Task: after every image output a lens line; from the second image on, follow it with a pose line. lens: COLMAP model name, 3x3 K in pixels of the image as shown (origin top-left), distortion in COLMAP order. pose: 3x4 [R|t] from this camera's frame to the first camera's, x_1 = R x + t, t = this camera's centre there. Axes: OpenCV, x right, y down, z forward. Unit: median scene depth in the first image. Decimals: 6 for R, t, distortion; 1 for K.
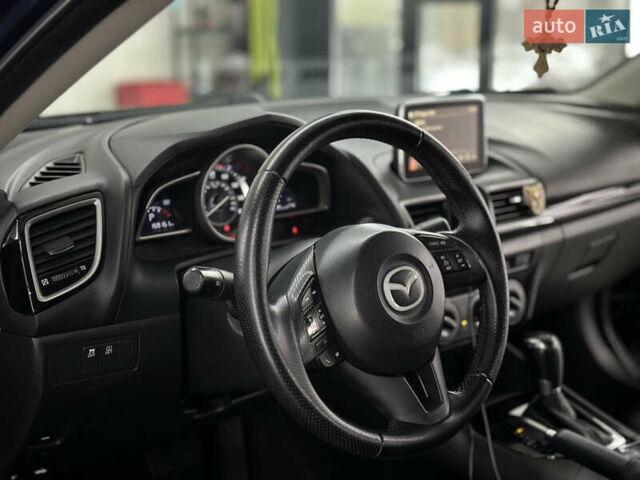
lens RADIAL K [[882.4, 0, 320.2], [0, 882.4, 240.1], [0, 0, 1]] dist [0.130698, 0.000000]
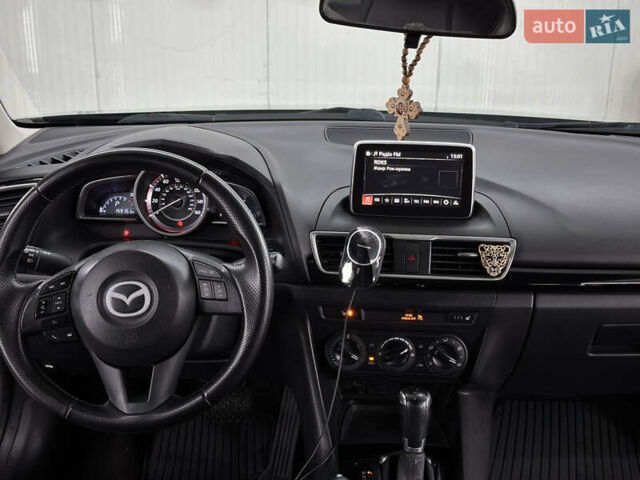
lens RADIAL K [[882.4, 0, 319.1], [0, 882.4, 239.5], [0, 0, 1]] dist [0.130698, 0.000000]
pose [[0.732507, 0.210143, -0.647513, 0.857379], [-0.178830, 0.977157, 0.114821, -0.171939], [0.656851, 0.031687, 0.753354, 0.203718]]
